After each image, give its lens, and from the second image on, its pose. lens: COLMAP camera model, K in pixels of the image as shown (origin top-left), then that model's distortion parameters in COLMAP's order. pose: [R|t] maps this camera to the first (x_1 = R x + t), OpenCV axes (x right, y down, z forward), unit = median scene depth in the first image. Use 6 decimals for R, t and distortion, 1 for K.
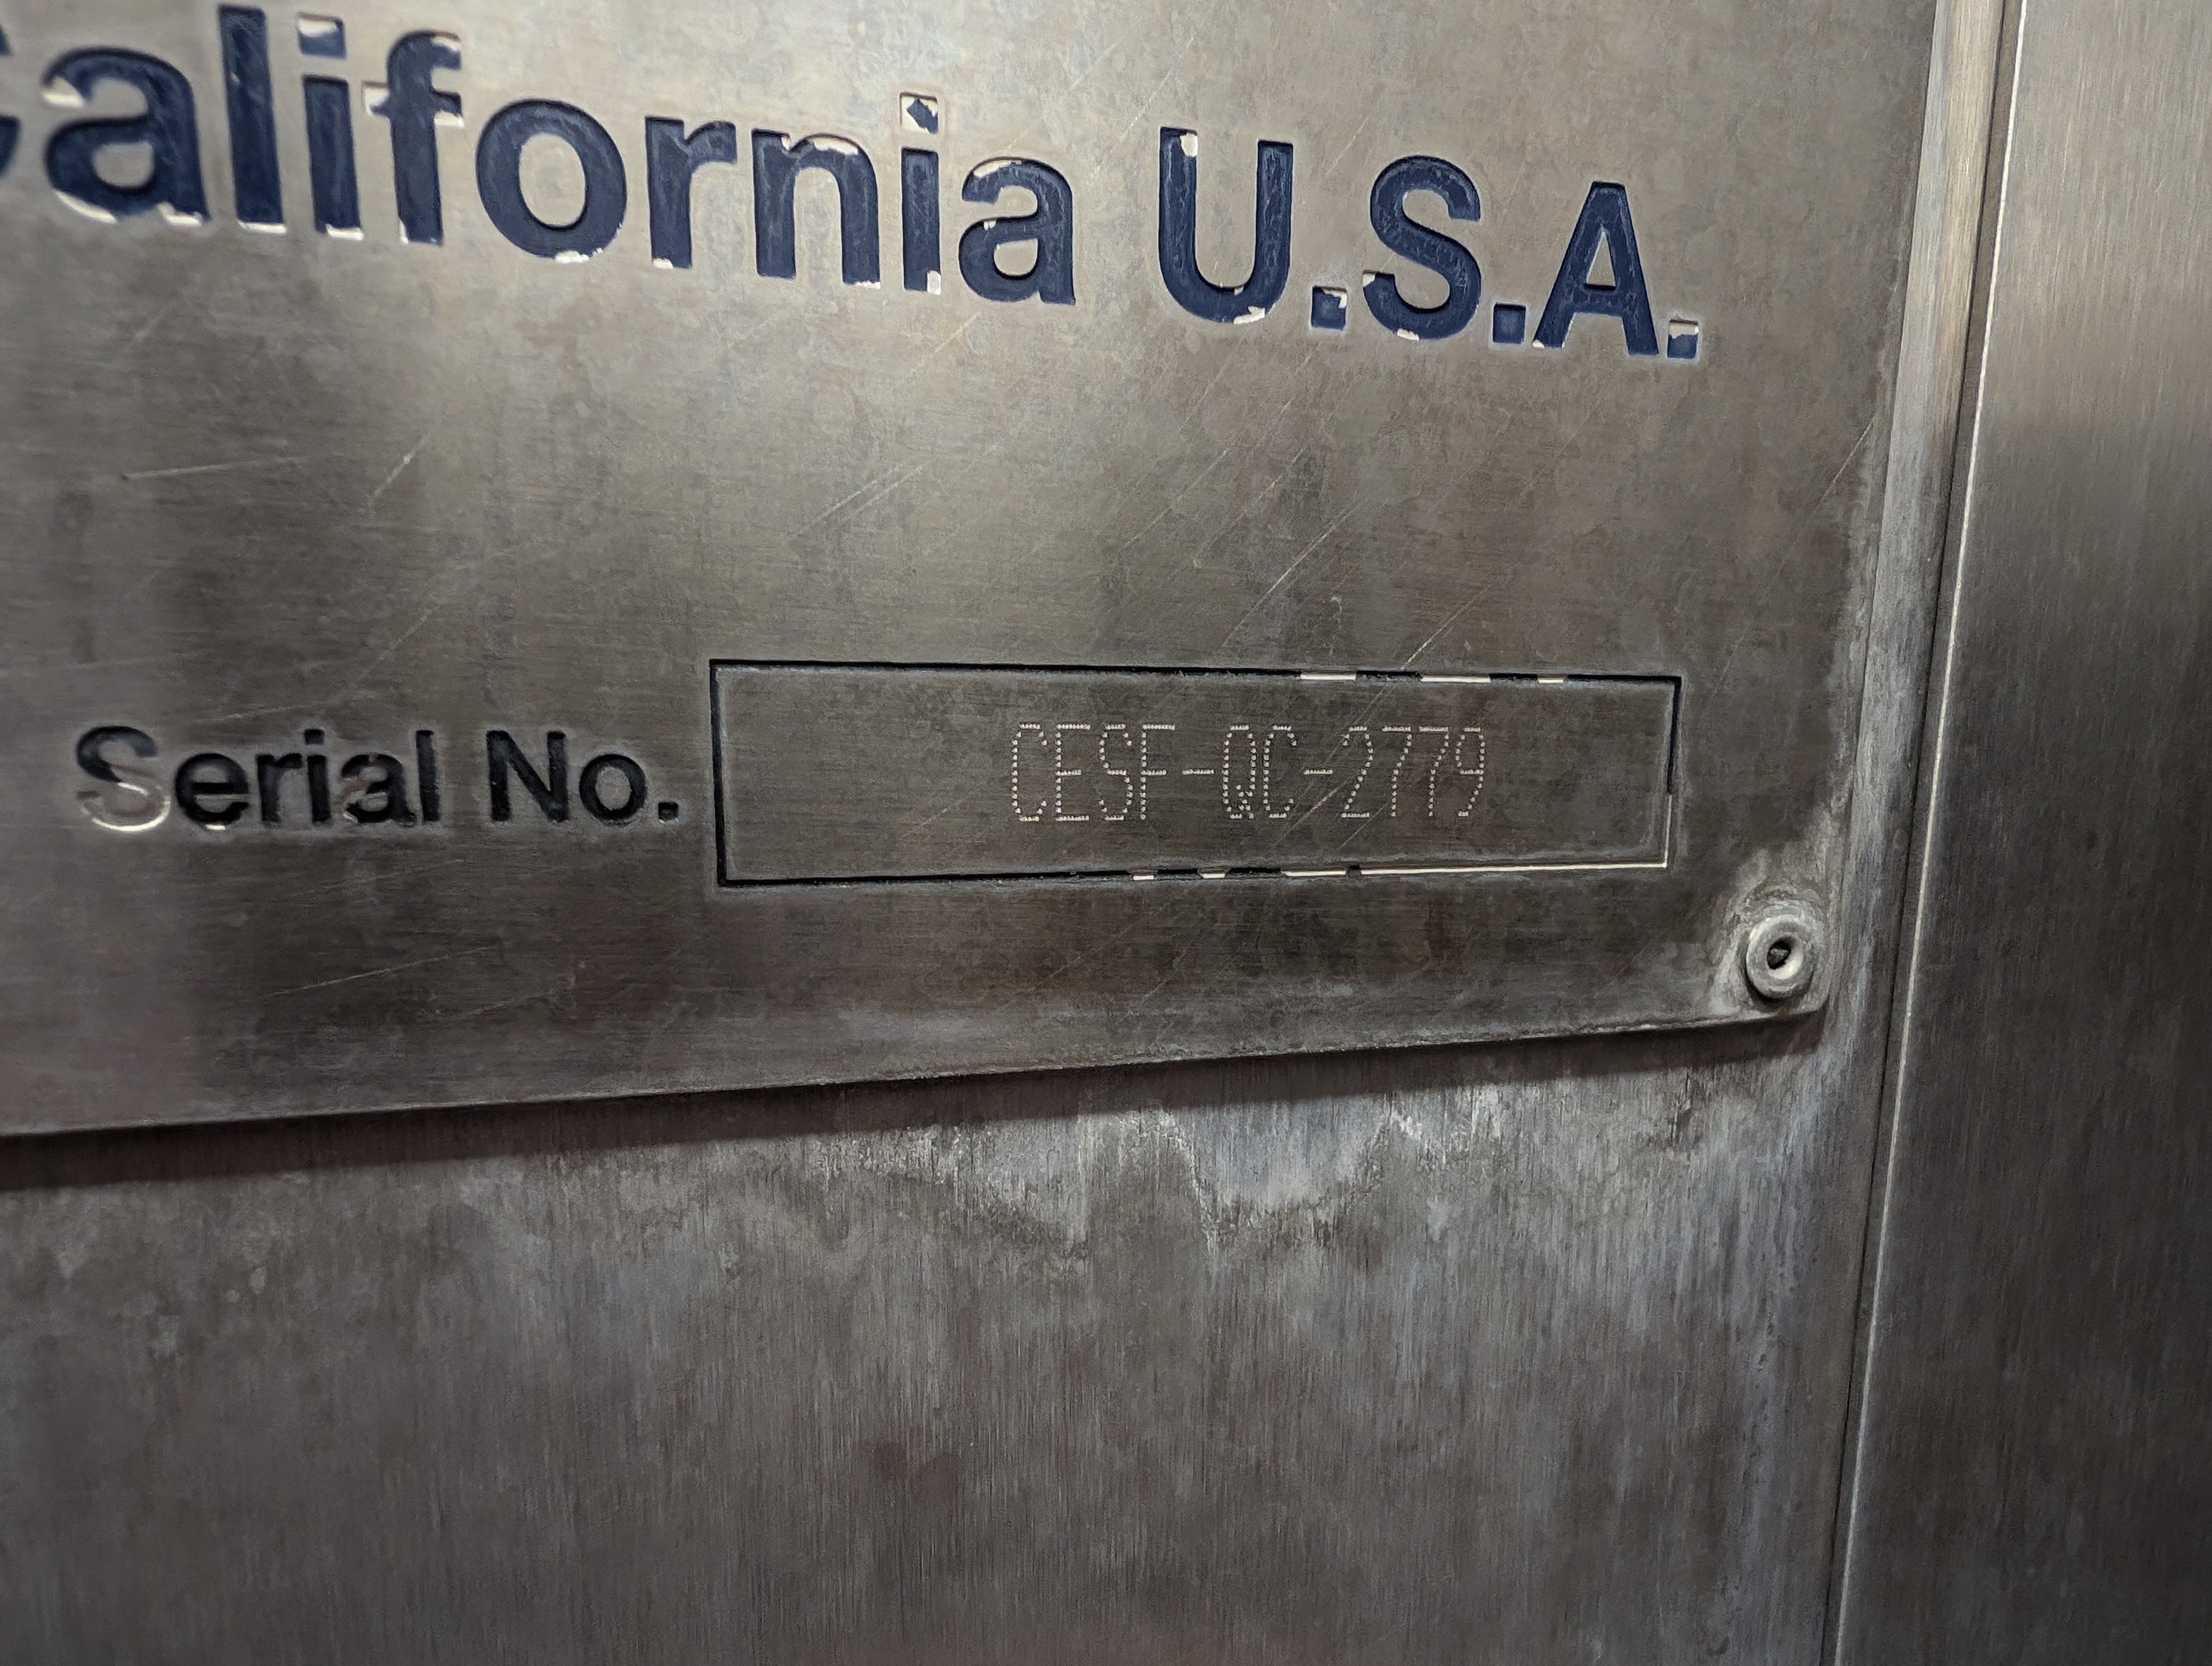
lens RADIAL K [[779.5, 0, 1104.9], [0, 779.5, 796.2], [0, 0, 1]] dist [0.007945, 0.000034]
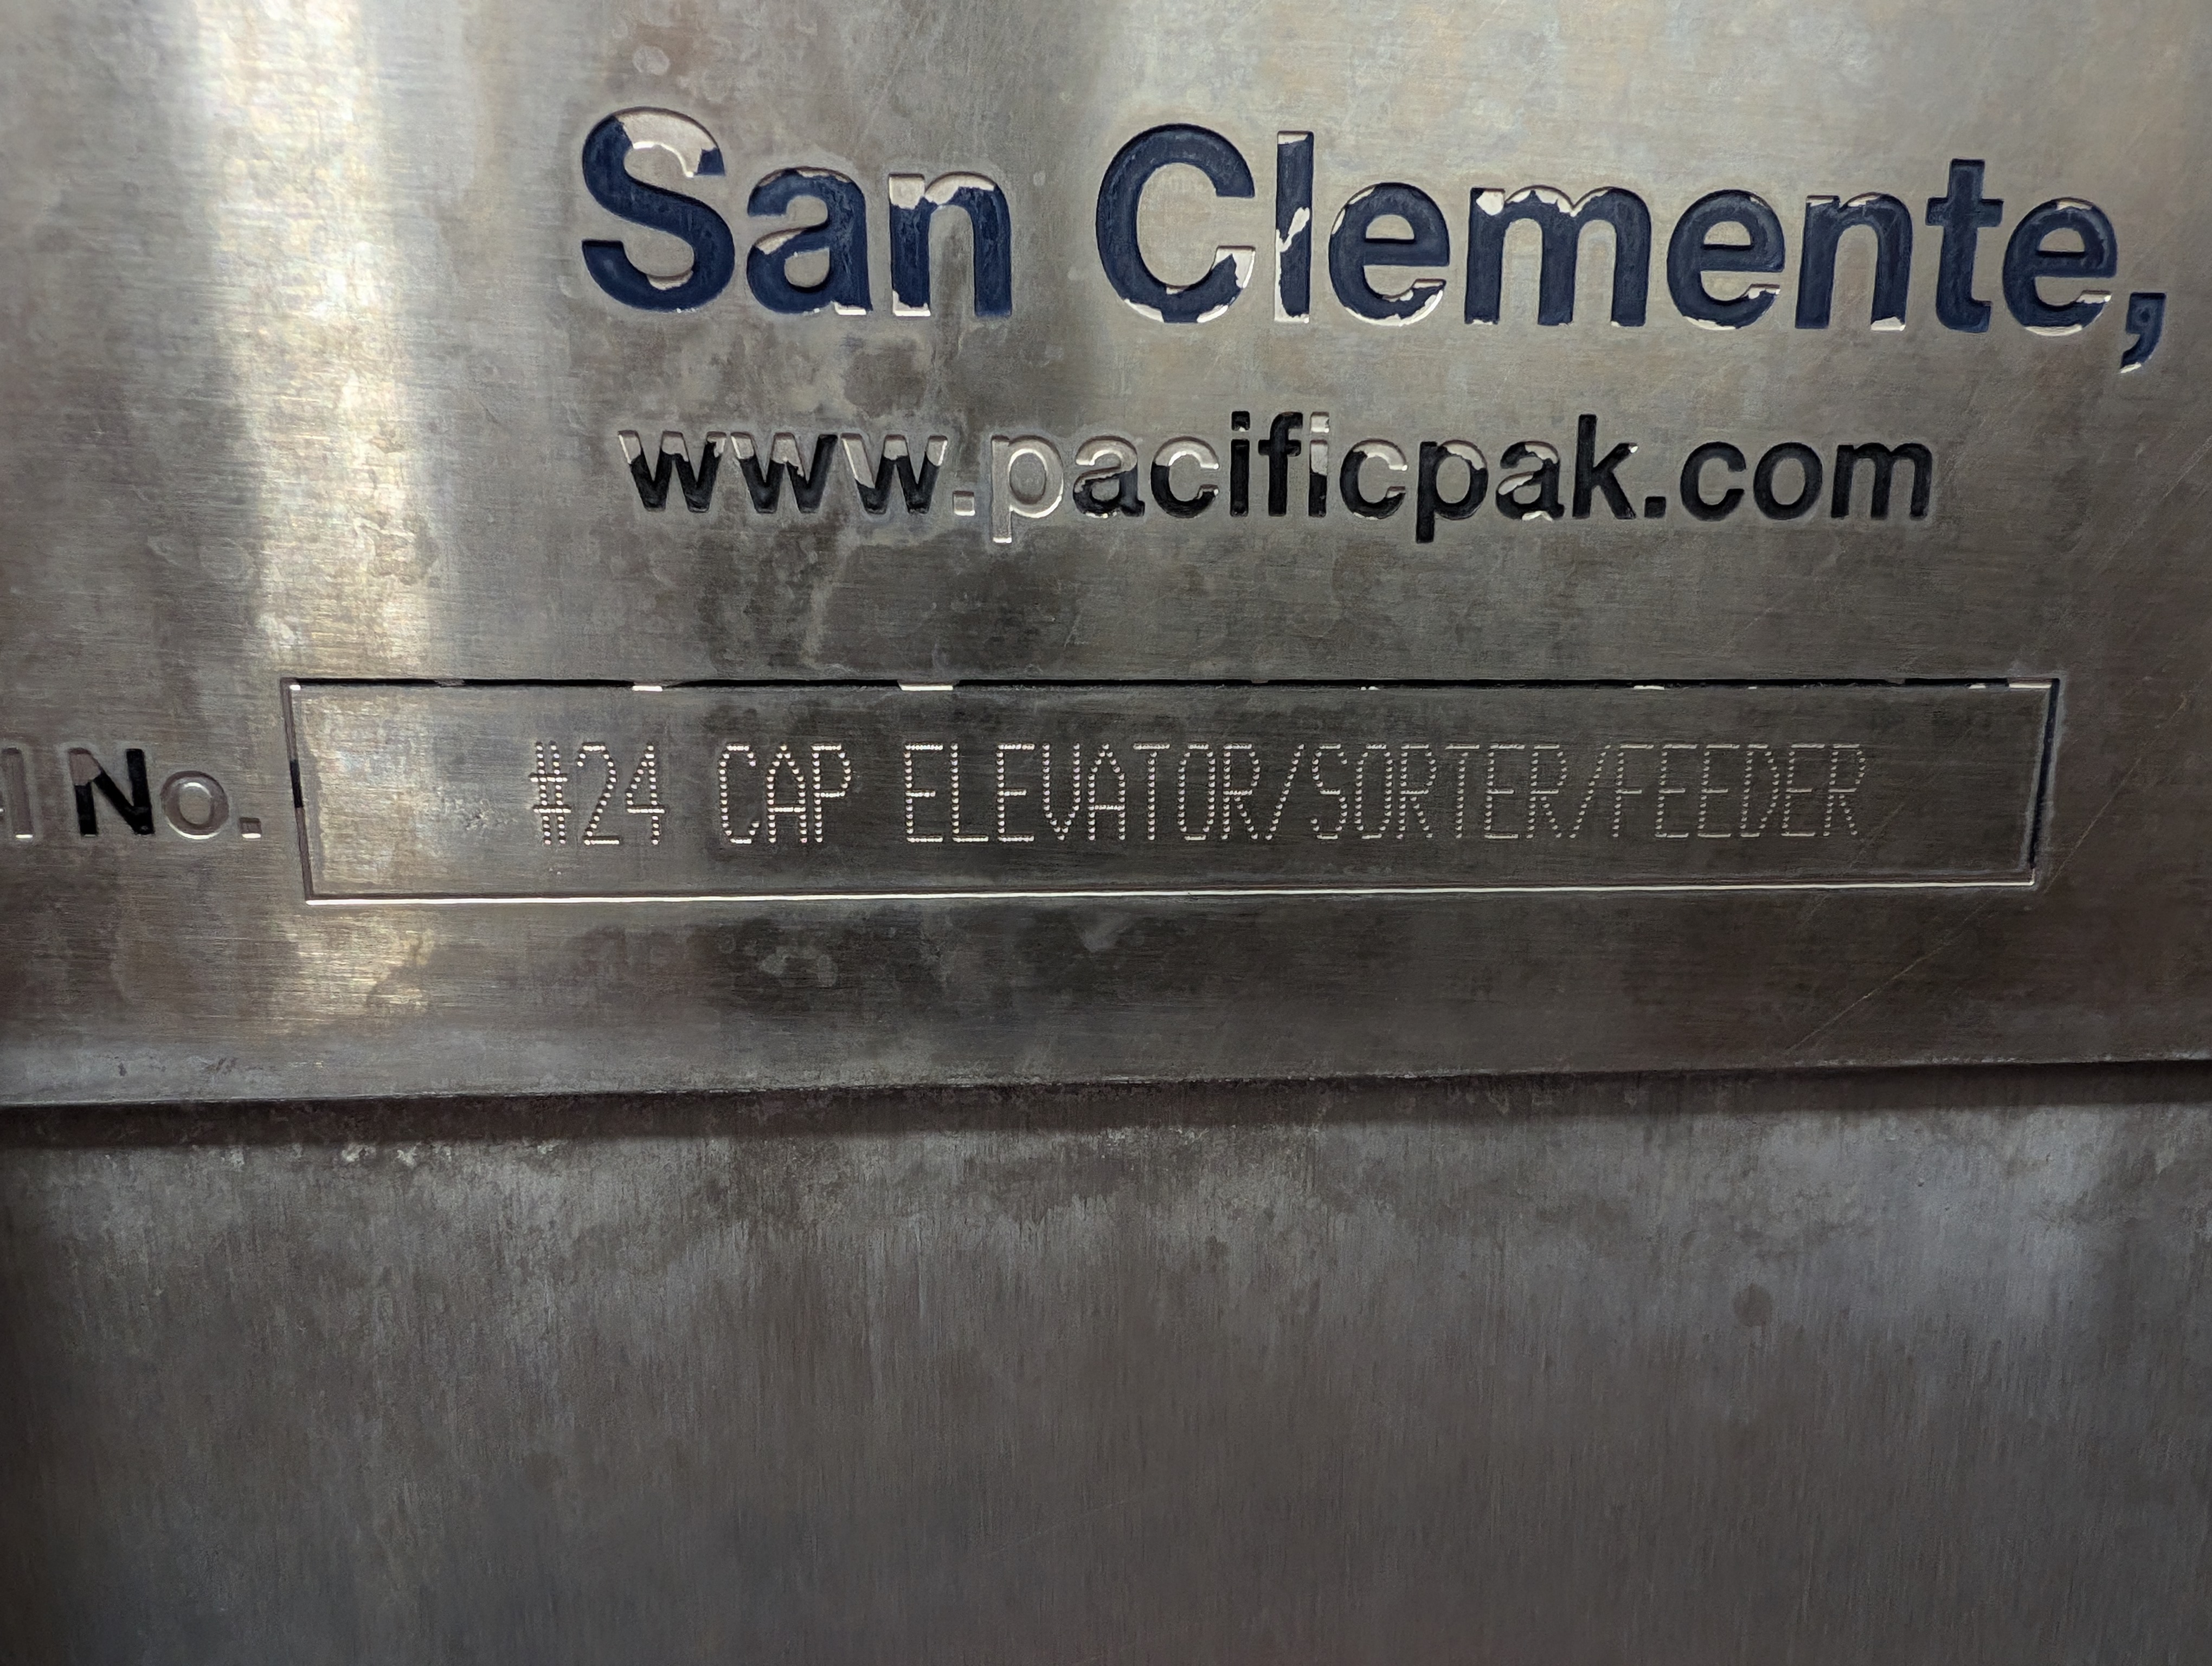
lens RADIAL K [[770.6, 0, 1106.0], [0, 770.6, 833.0], [0, 0, 1]] dist [0.000260, -0.000004]
pose [[0.993968, 0.006135, -0.109495, -0.555526], [-0.003690, 0.999740, 0.022520, 0.006116], [0.109605, -0.021980, 0.993732, -0.081594]]
